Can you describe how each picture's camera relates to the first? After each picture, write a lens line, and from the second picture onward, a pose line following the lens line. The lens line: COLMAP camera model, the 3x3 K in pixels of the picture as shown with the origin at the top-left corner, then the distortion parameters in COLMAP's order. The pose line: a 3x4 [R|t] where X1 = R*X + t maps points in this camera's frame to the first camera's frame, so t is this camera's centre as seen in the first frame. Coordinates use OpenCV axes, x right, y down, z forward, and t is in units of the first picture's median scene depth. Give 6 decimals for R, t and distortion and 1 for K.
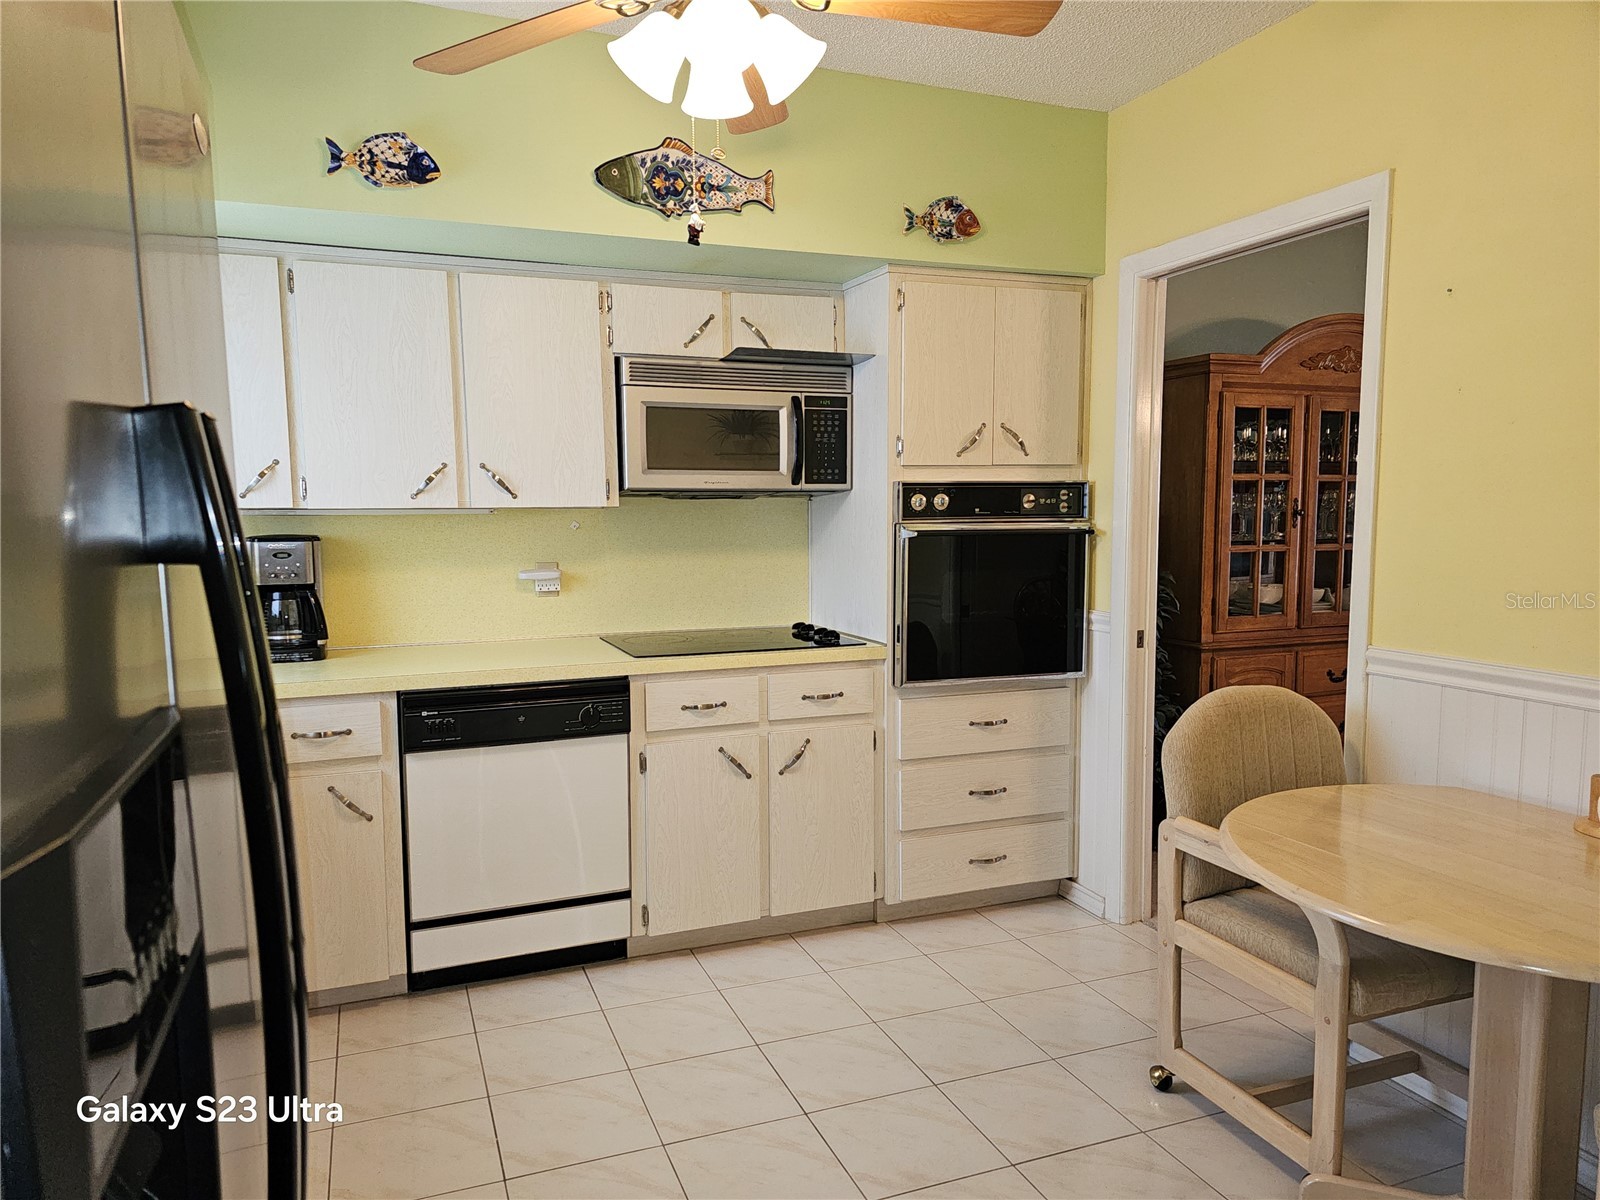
lens RADIAL K [[1066.6, 0, 788.3], [0, 1066.6, 605.2], [0, 0, 1]] dist [0.066761, -0.054961]
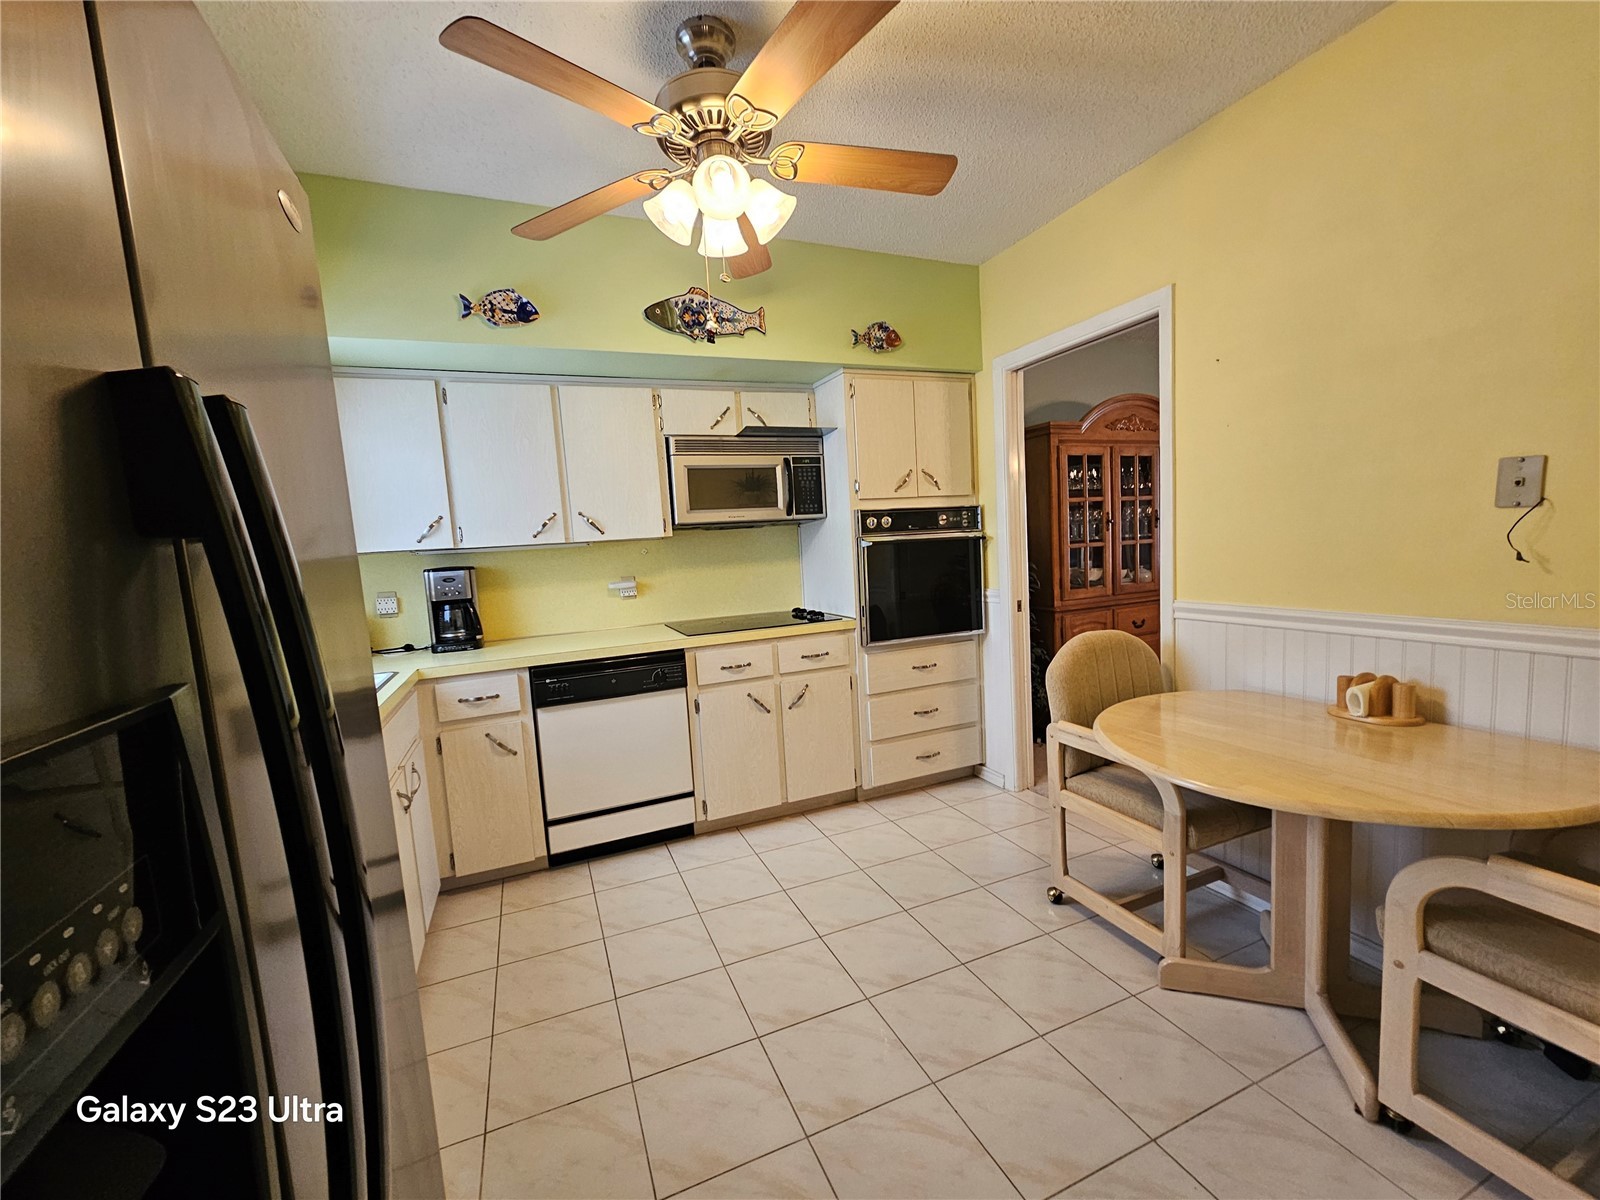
lens RADIAL K [[653.3, 0, 804.1], [0, 653.3, 600.1], [0, 0, 1]] dist [0.000697, 0.000546]
pose [[0.998197, -0.053504, 0.027195, -0.004112], [0.053624, 0.998554, -0.003732, 0.011009], [-0.026956, 0.005184, 0.999623, 0.082729]]
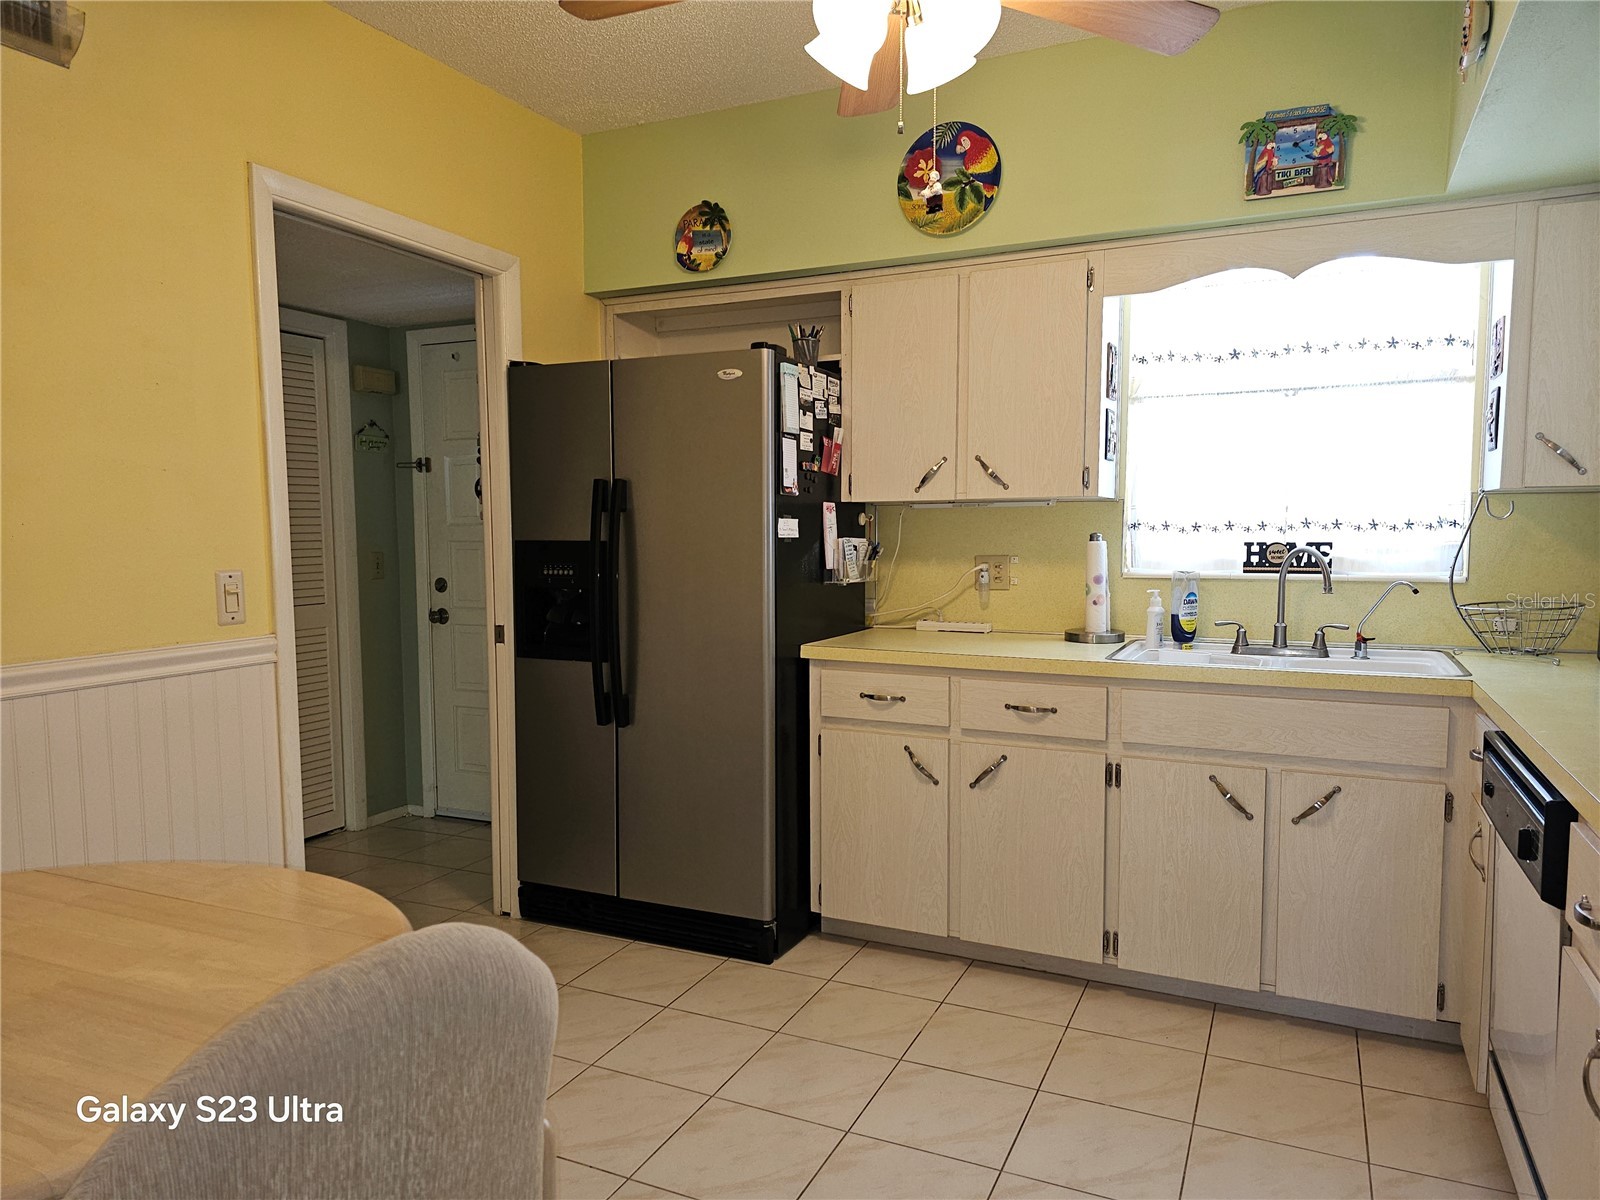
lens RADIAL K [[1066.6, 0, 788.0], [0, 1066.6, 590.0], [0, 0, 1]] dist [0.066761, -0.054961]
pose [[0.674816, 0.058020, -0.735702, 0.373954], [-0.062525, 0.997815, 0.021340, -0.014348], [0.735333, 0.031599, 0.676969, 0.172029]]
